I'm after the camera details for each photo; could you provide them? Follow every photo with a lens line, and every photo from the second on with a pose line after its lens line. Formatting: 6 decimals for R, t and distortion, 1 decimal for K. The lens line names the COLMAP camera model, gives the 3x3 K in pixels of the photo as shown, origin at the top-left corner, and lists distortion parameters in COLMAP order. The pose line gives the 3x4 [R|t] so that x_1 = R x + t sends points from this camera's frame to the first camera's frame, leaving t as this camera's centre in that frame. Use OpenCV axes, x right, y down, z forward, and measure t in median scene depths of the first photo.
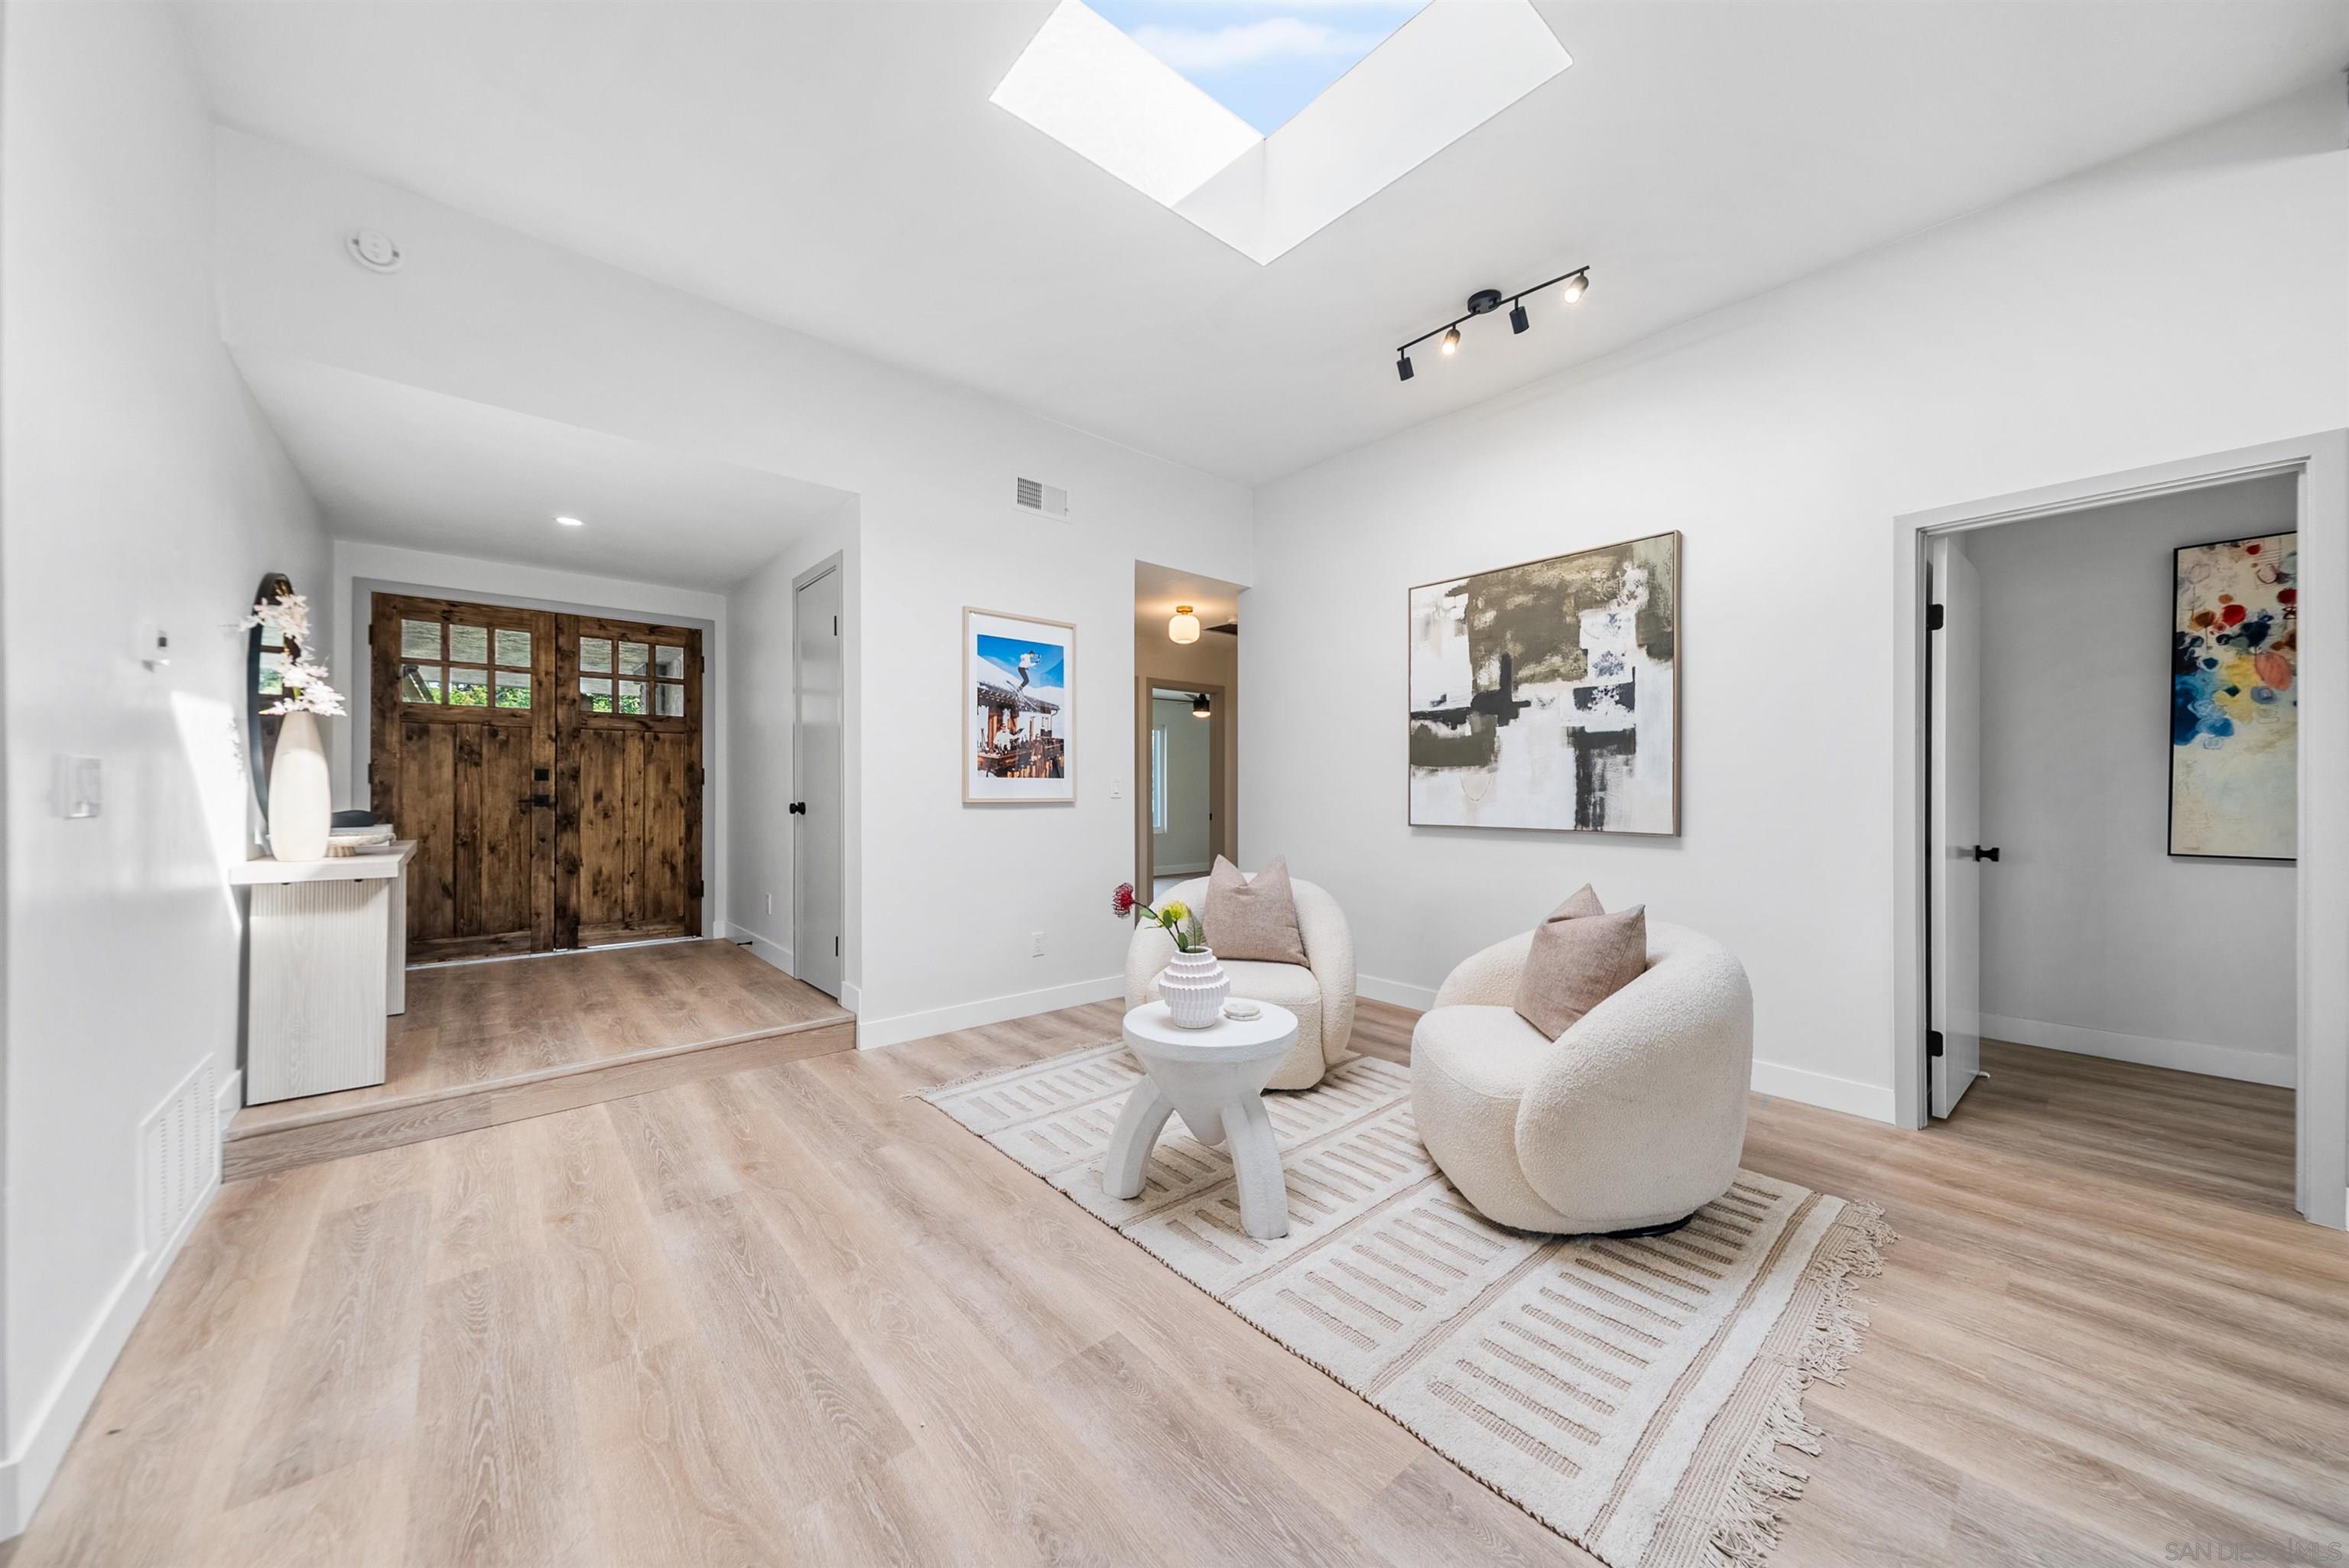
lens RADIAL K [[822.4, 0, 1170.5], [0, 822.4, 789.5], [0, 0, 1]] dist [0.001621, -0.000586]
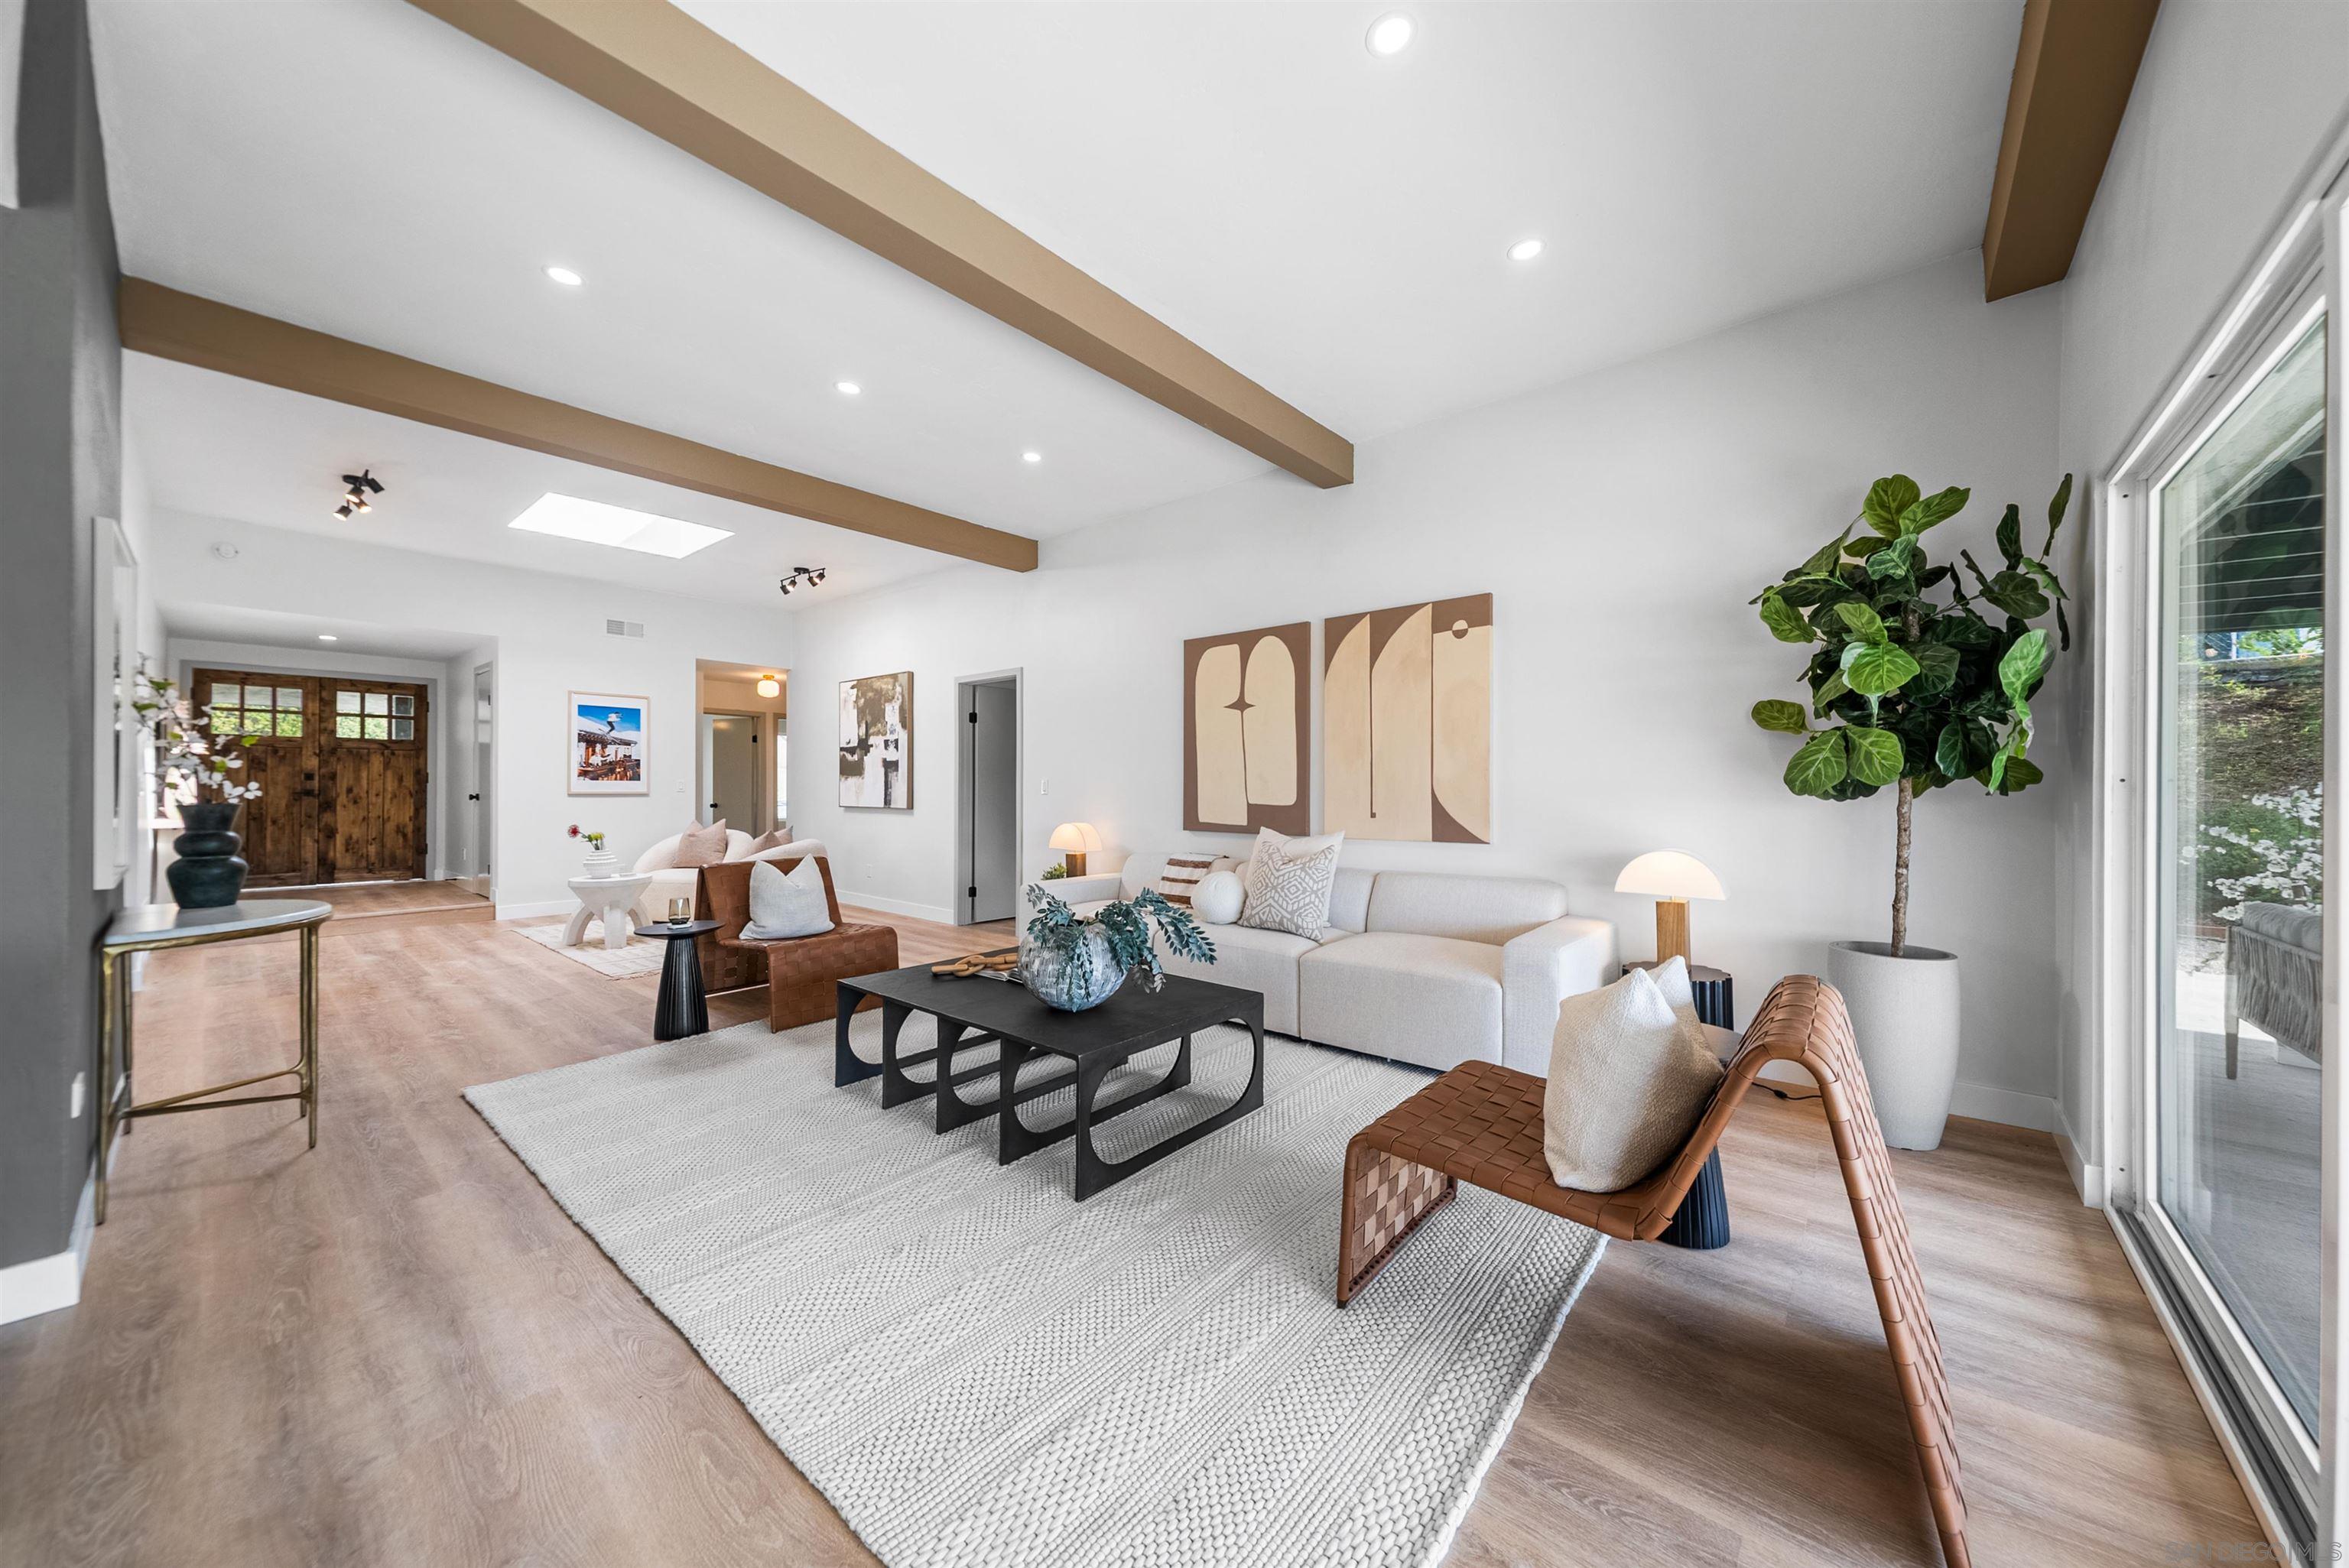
lens RADIAL K [[822.4, 0, 1185.4], [0, 822.4, 784.4], [0, 0, 1]] dist [0.001621, -0.000586]
pose [[0.986401, 0.004402, 0.164296, 0.732619], [-0.003991, 0.999988, -0.002836, -0.005312], [-0.164306, 0.002142, 0.986407, -0.962575]]
